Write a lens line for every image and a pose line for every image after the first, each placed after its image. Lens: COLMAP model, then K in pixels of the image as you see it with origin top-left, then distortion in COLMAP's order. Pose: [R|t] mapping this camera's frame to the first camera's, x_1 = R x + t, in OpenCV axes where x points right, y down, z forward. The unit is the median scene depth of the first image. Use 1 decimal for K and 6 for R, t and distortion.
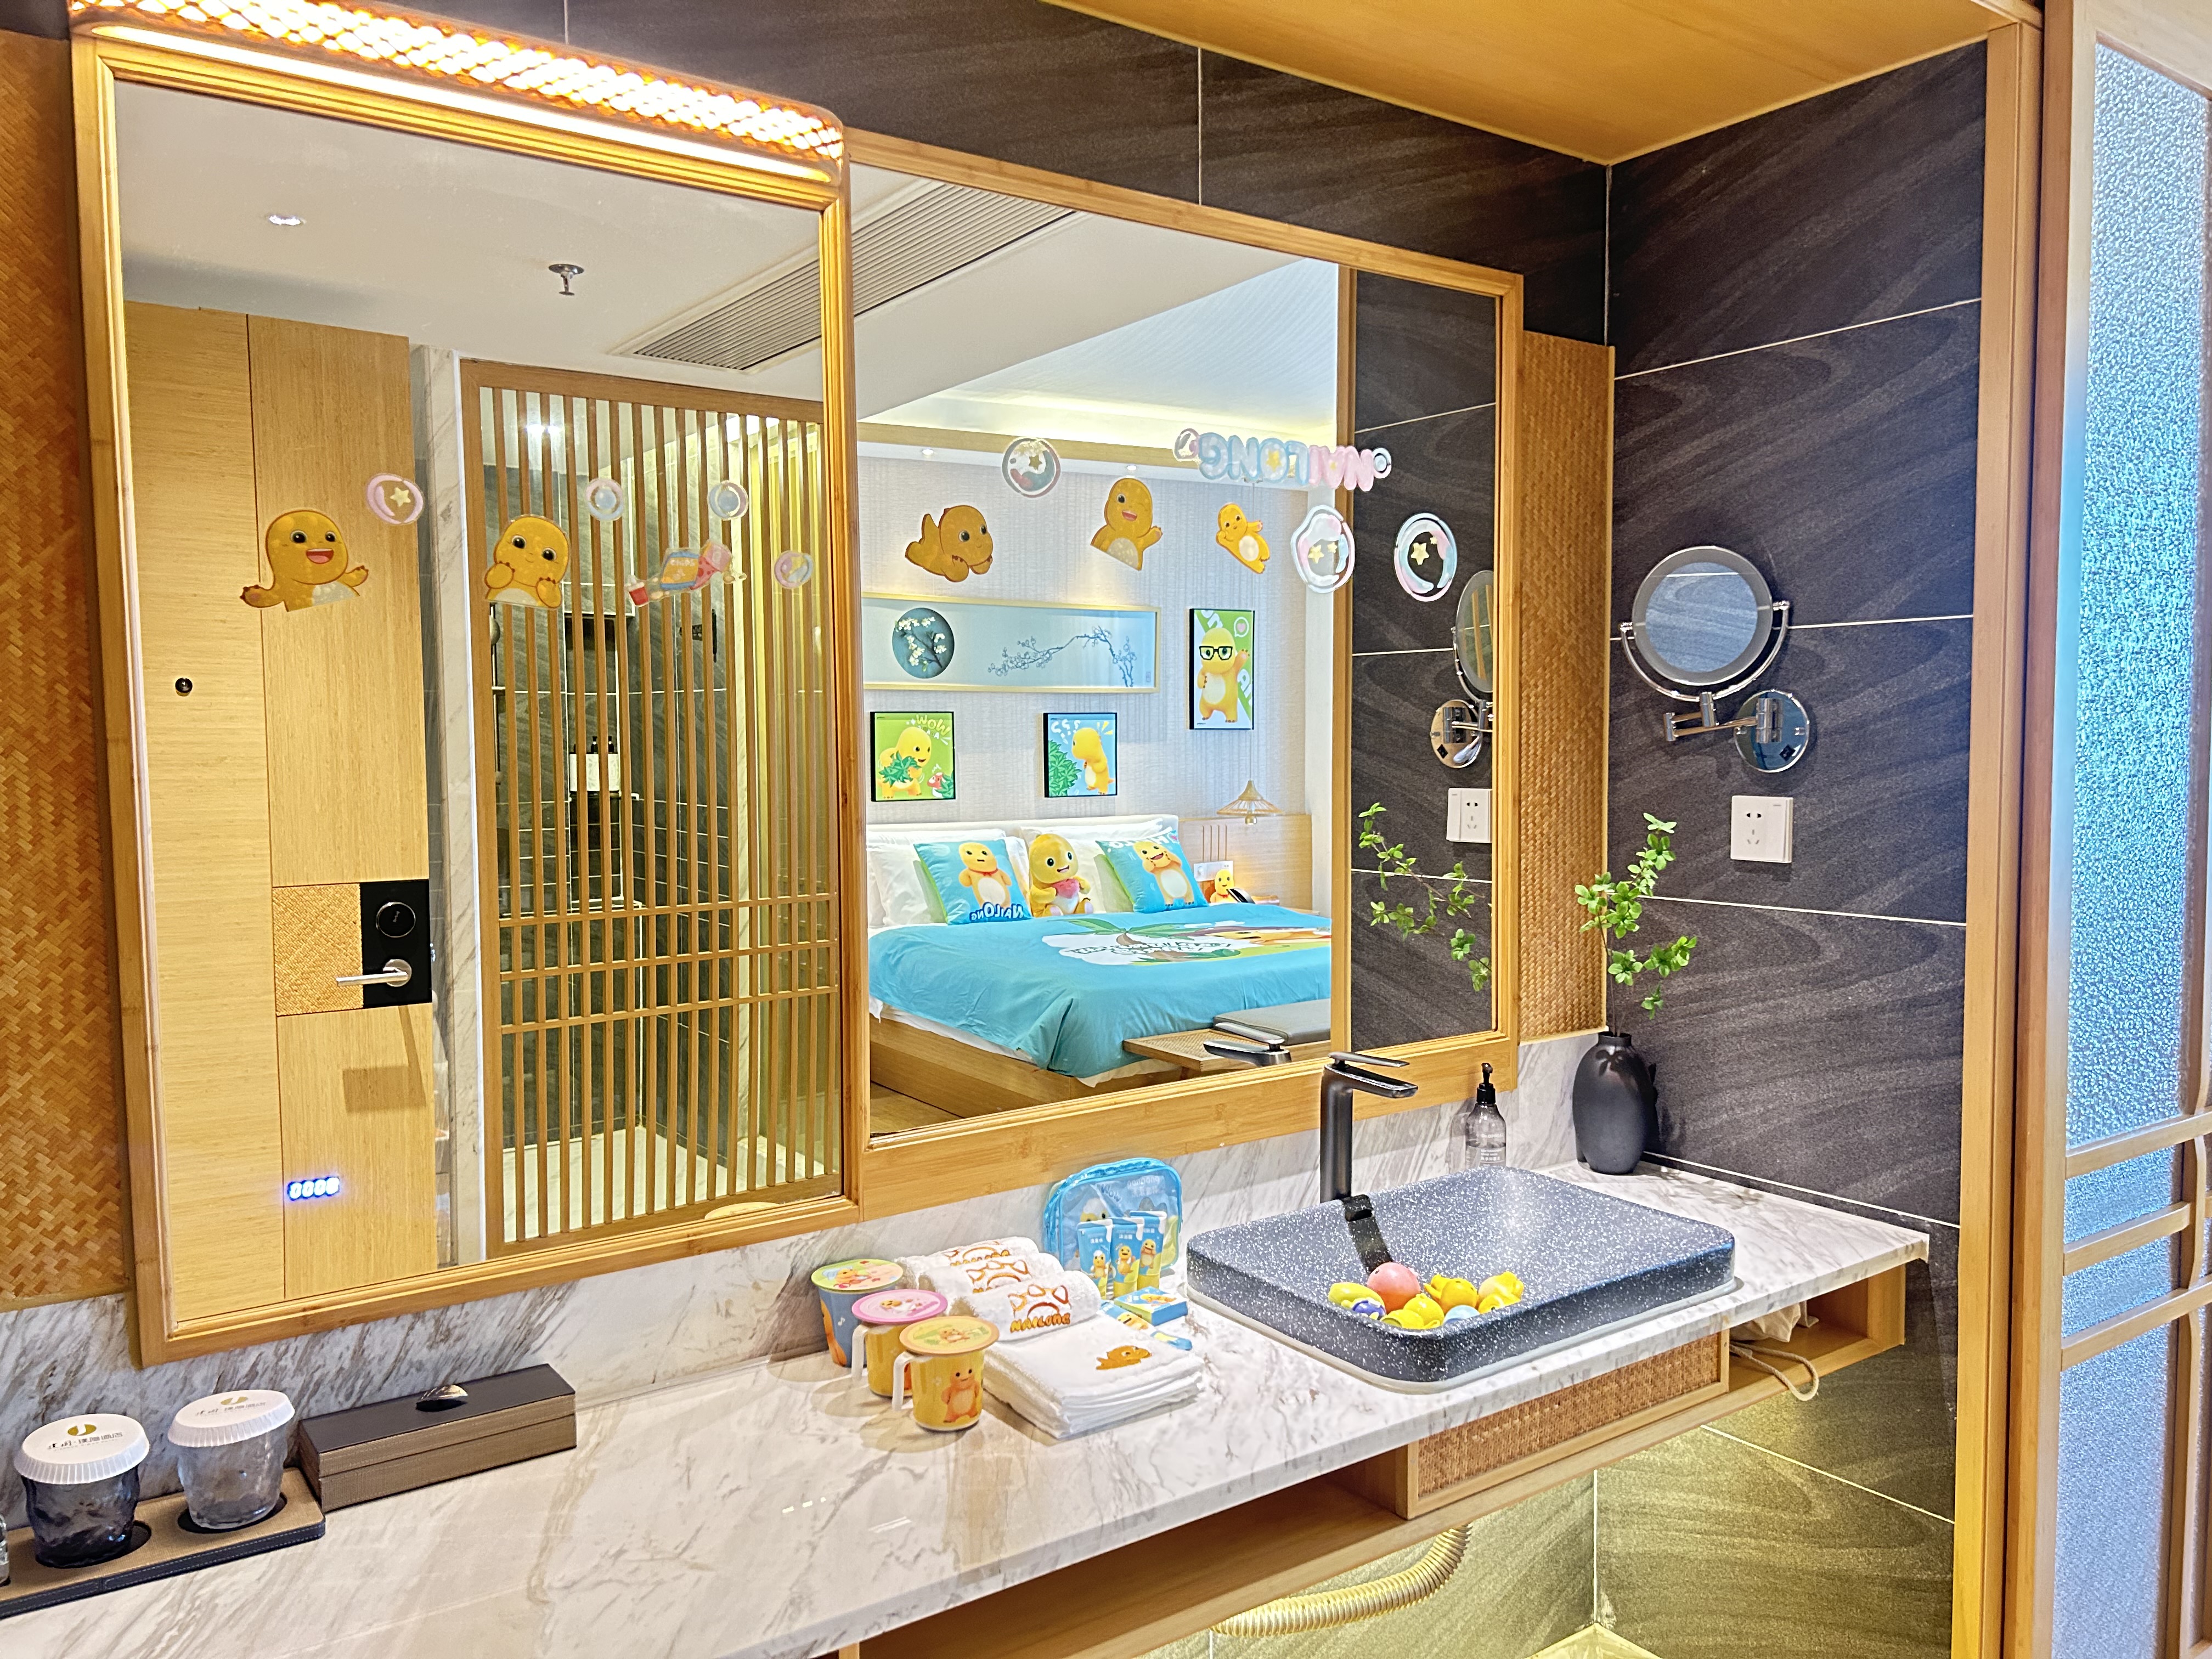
lens RADIAL K [[1651.0, 0, 1099.7], [0, 1651.0, 822.5], [0, 0, 1]] dist [0.035667, -0.035303]
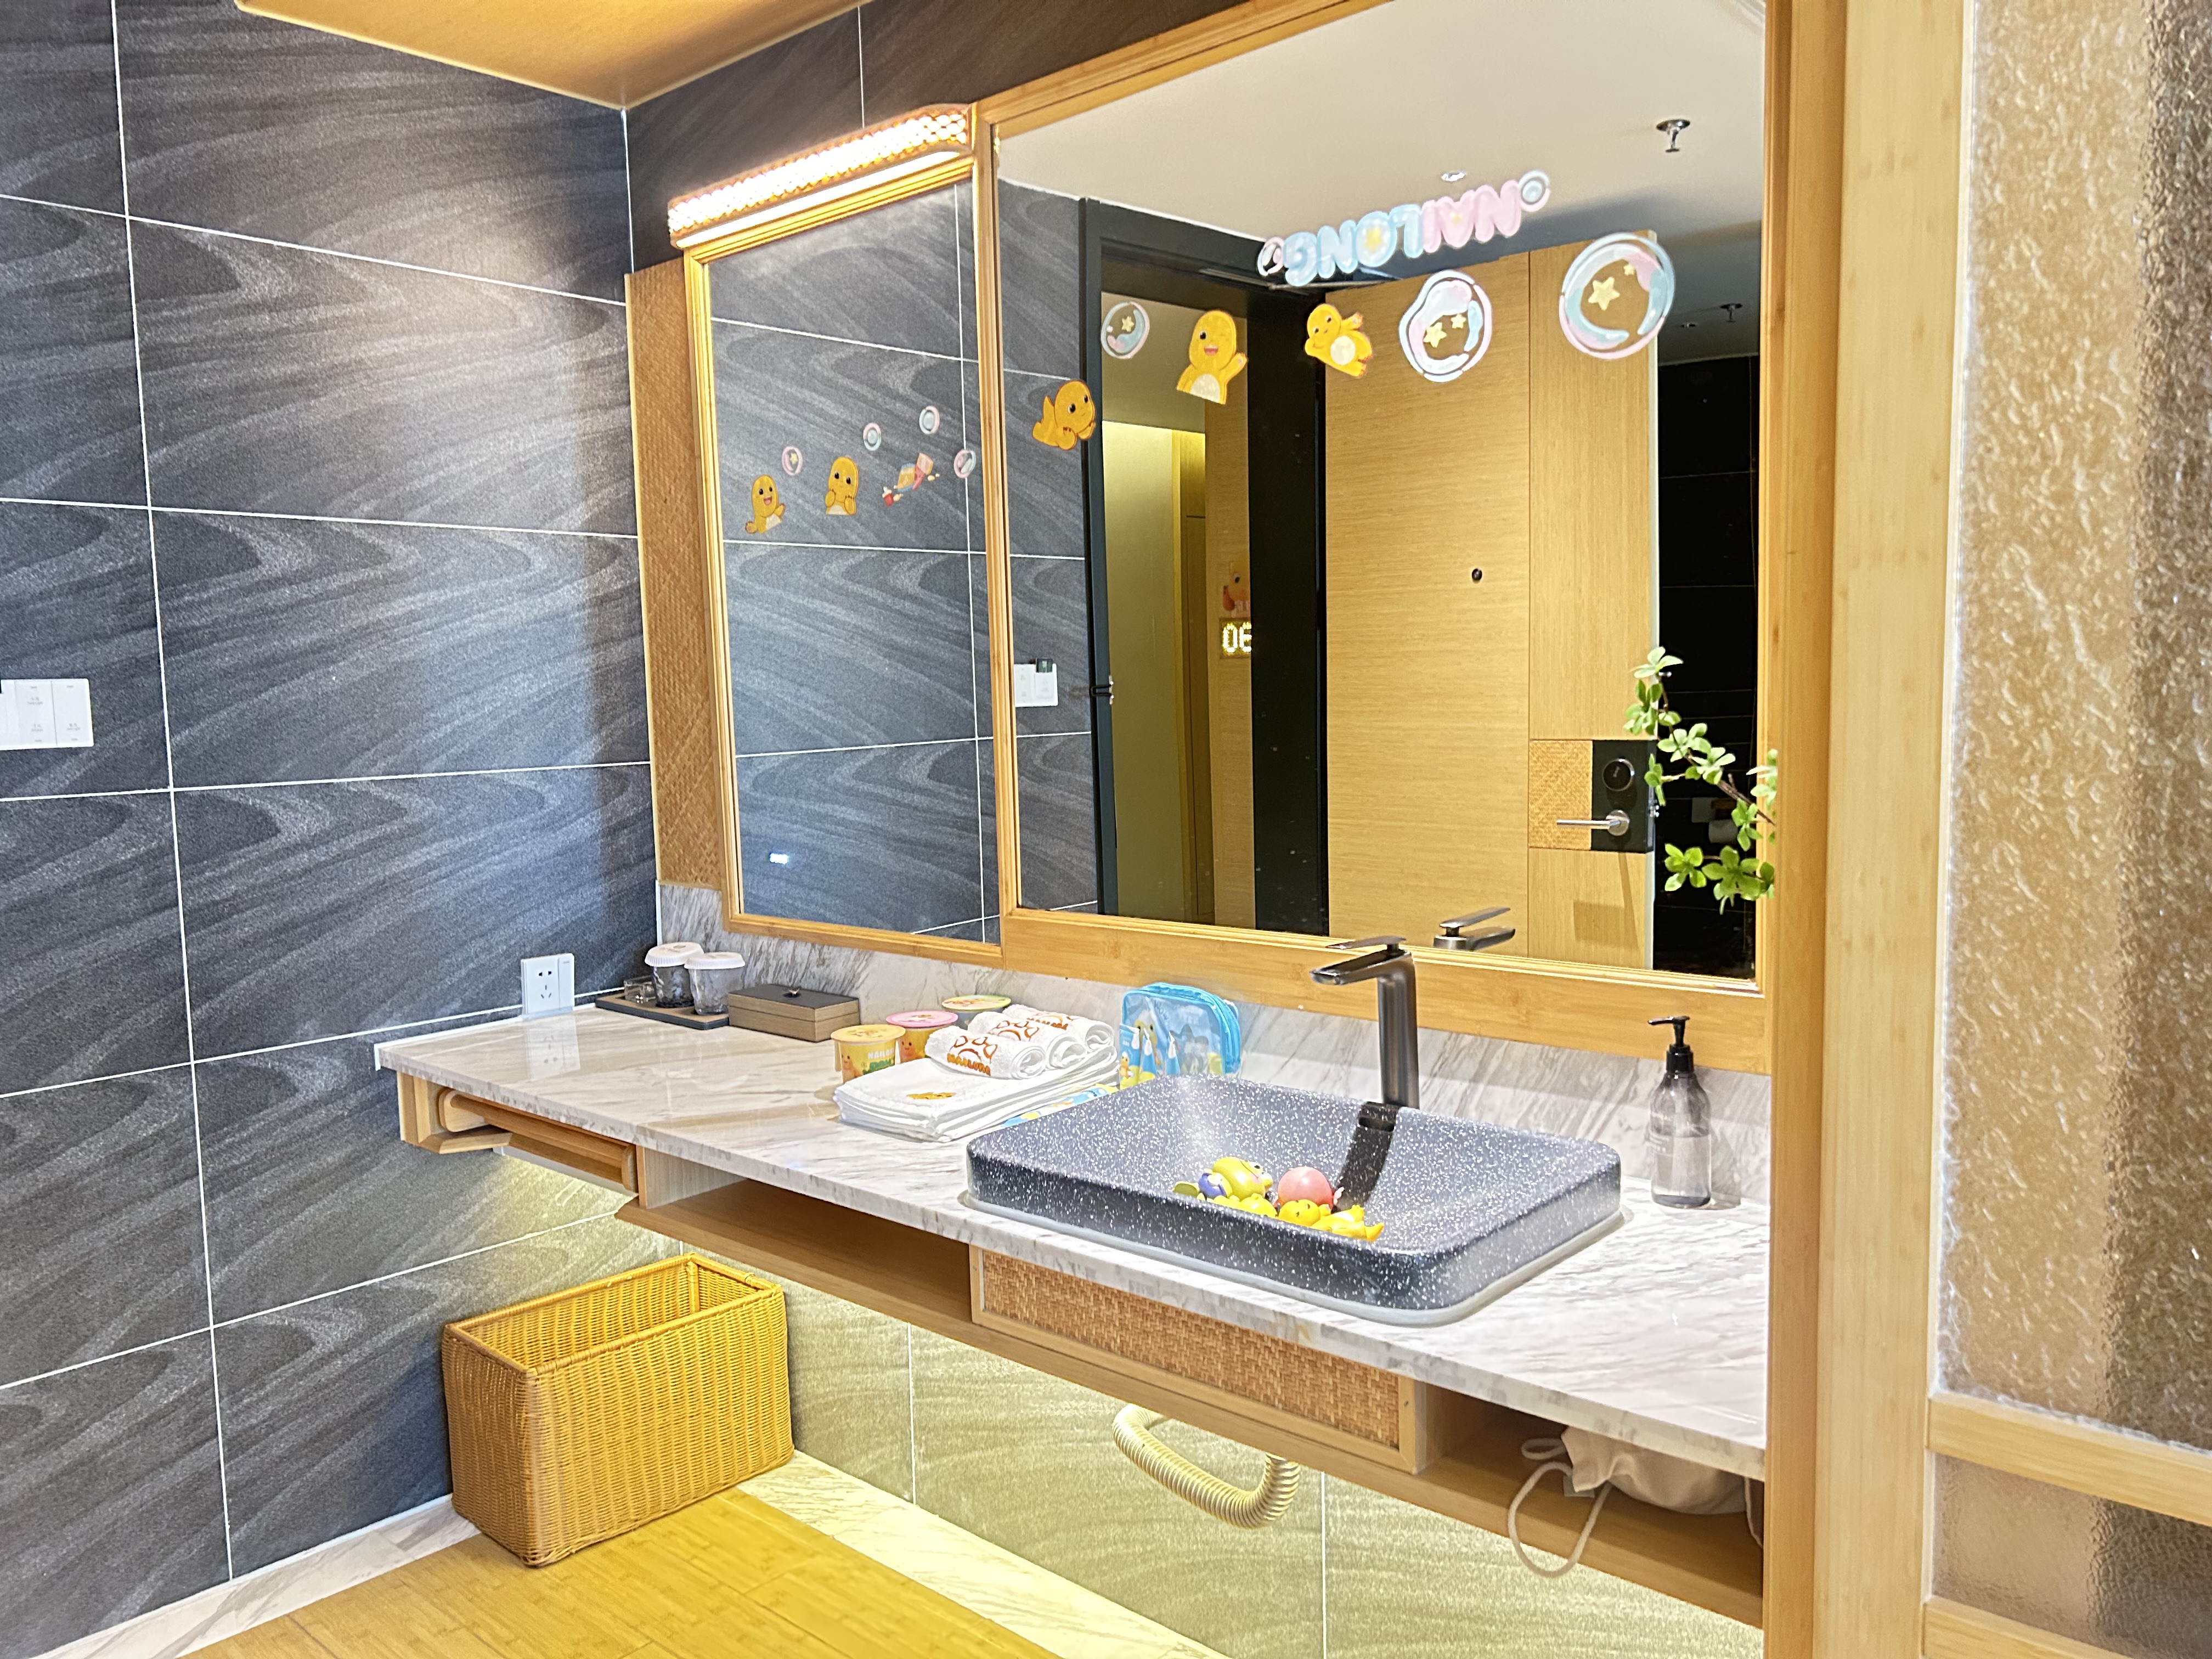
lens RADIAL K [[1651.0, 0, 1101.9], [0, 1651.0, 834.3], [0, 0, 1]] dist [0.035667, -0.035303]
pose [[0.218773, 0.094025, -0.971235, 0.971853], [-0.032724, 0.995494, 0.089002, 0.017928], [0.975227, 0.012311, 0.220864, 0.694801]]
